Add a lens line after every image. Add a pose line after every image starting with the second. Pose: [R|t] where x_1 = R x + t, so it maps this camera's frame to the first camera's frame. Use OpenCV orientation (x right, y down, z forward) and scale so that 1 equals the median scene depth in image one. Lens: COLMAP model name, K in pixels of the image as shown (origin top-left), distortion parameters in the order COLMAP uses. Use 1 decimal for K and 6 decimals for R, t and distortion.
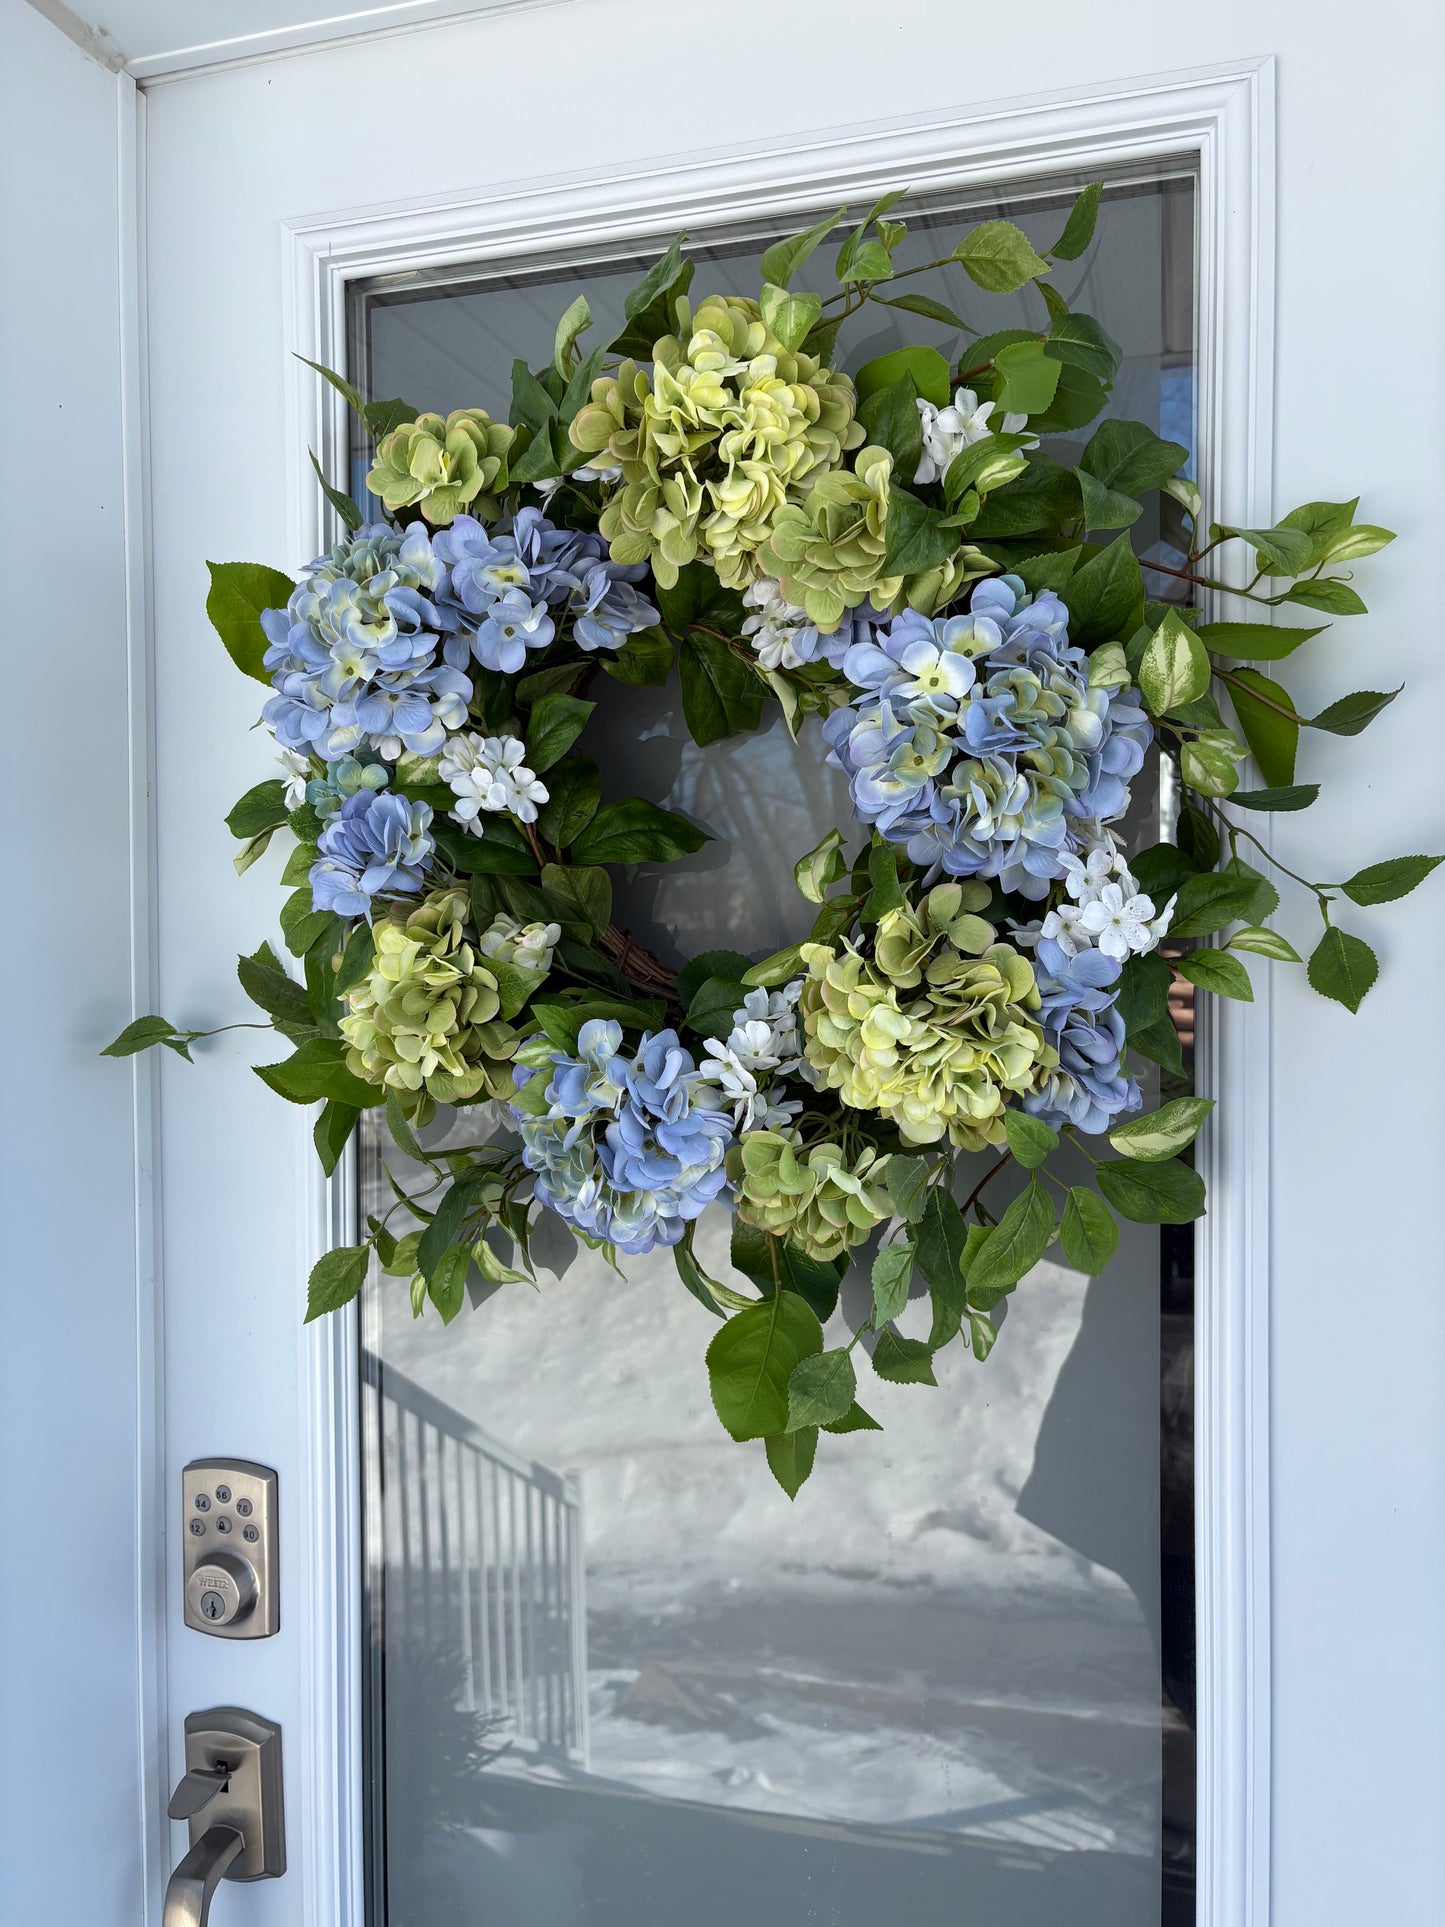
lens RADIAL K [[1526.7, 0, 716.5], [0, 1526.7, 969.3], [0, 0, 1]] dist [0.006511, -0.001888]
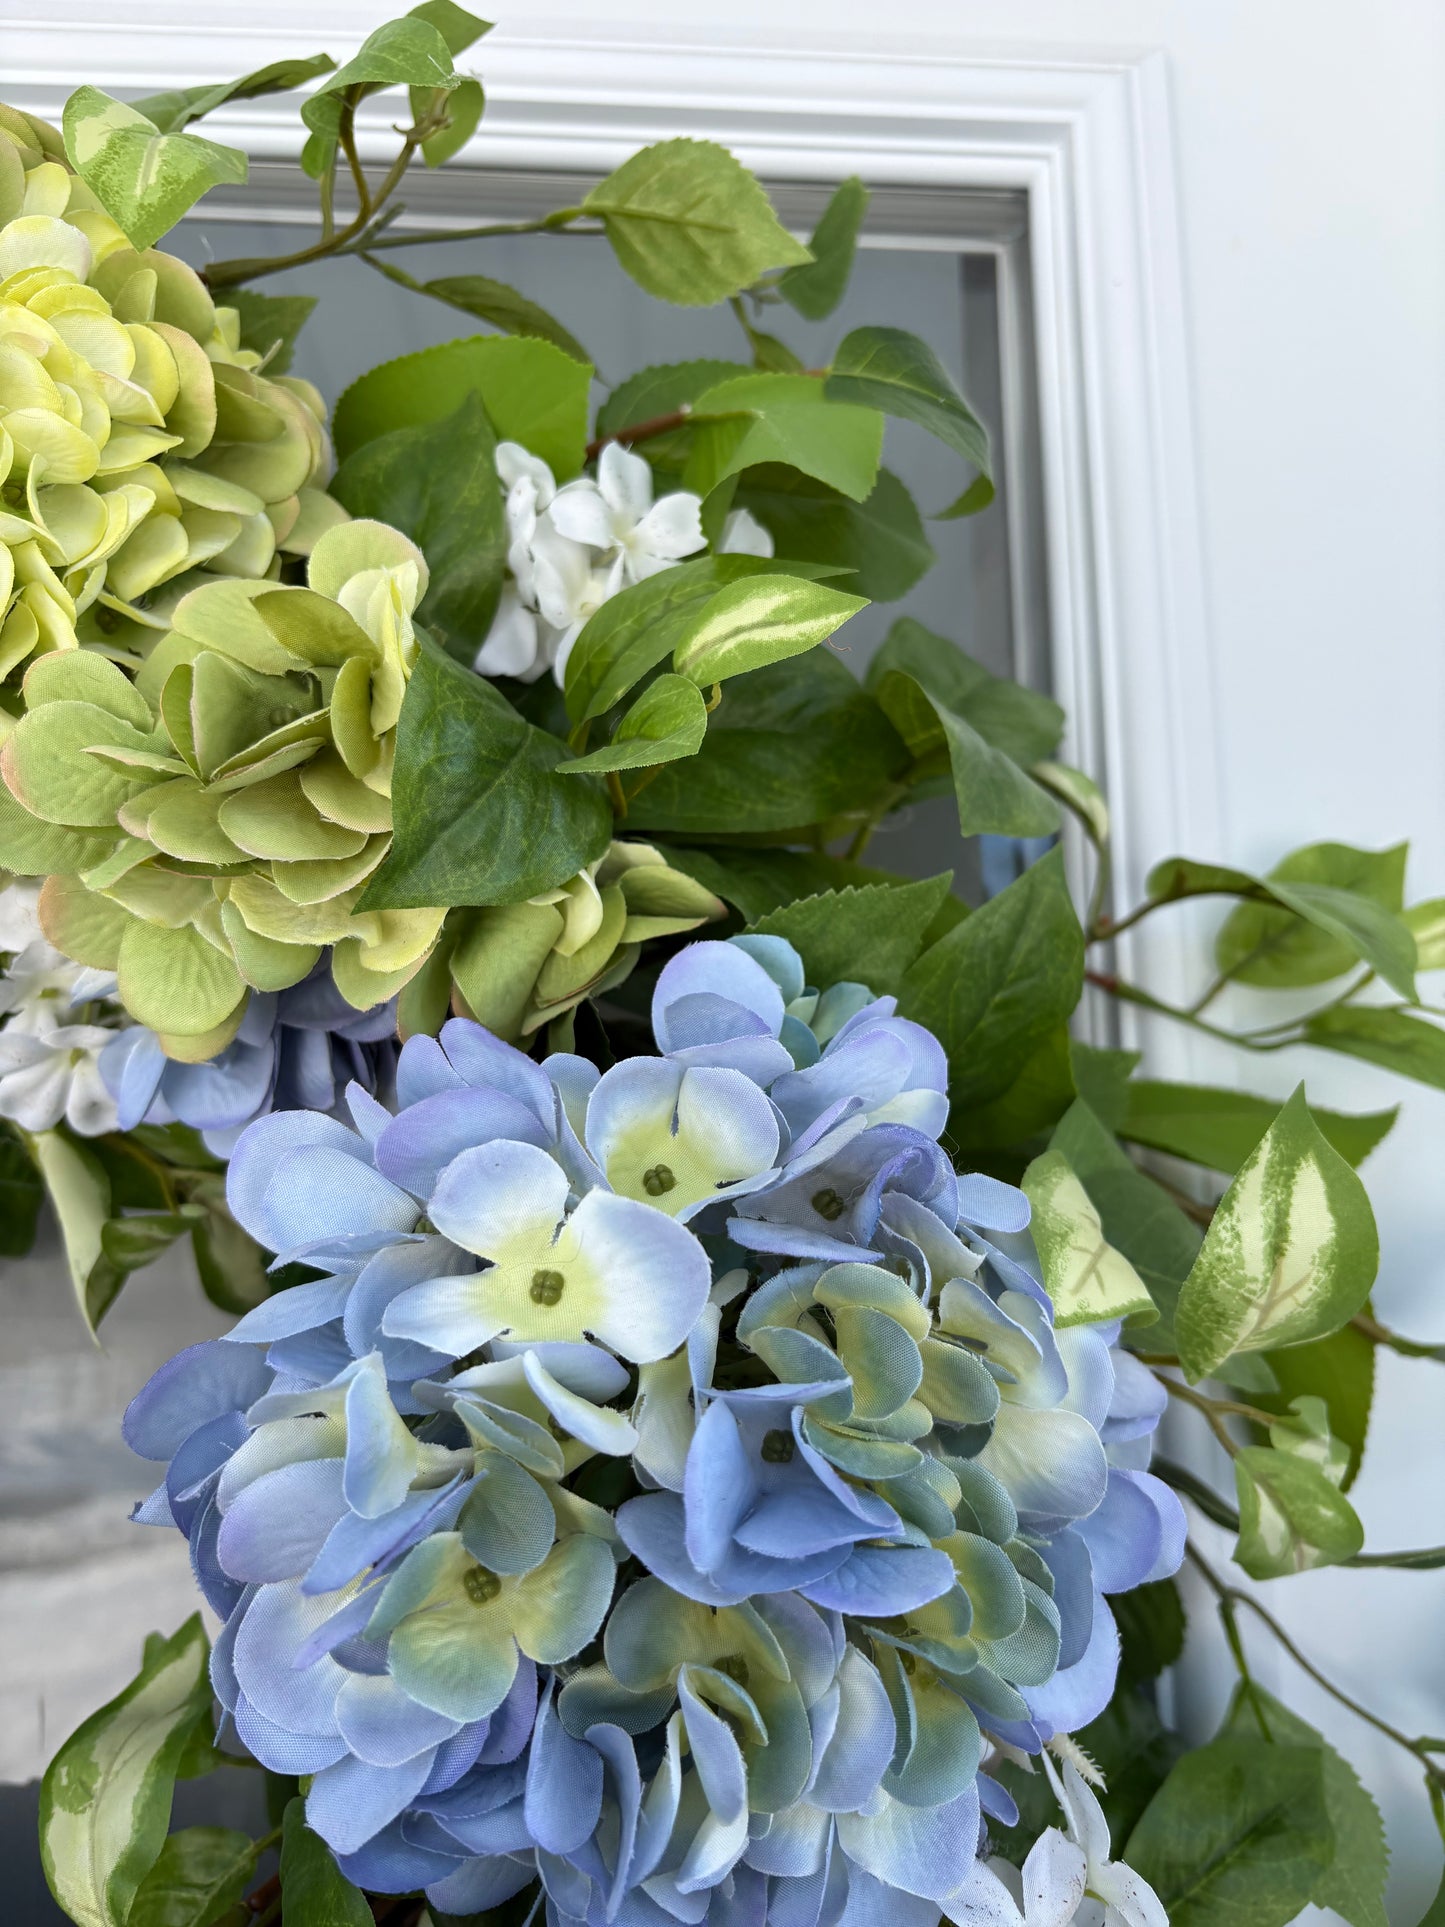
lens RADIAL K [[1496.3, 0, 719.6], [0, 1496.3, 961.7], [0, 0, 1]] dist [0.000497, -0.001992]
pose [[0.942065, 0.080007, 0.325750, 0.072999], [-0.003595, 0.973490, -0.228703, -0.169218], [-0.335412, 0.214282, 0.917378, 0.671433]]
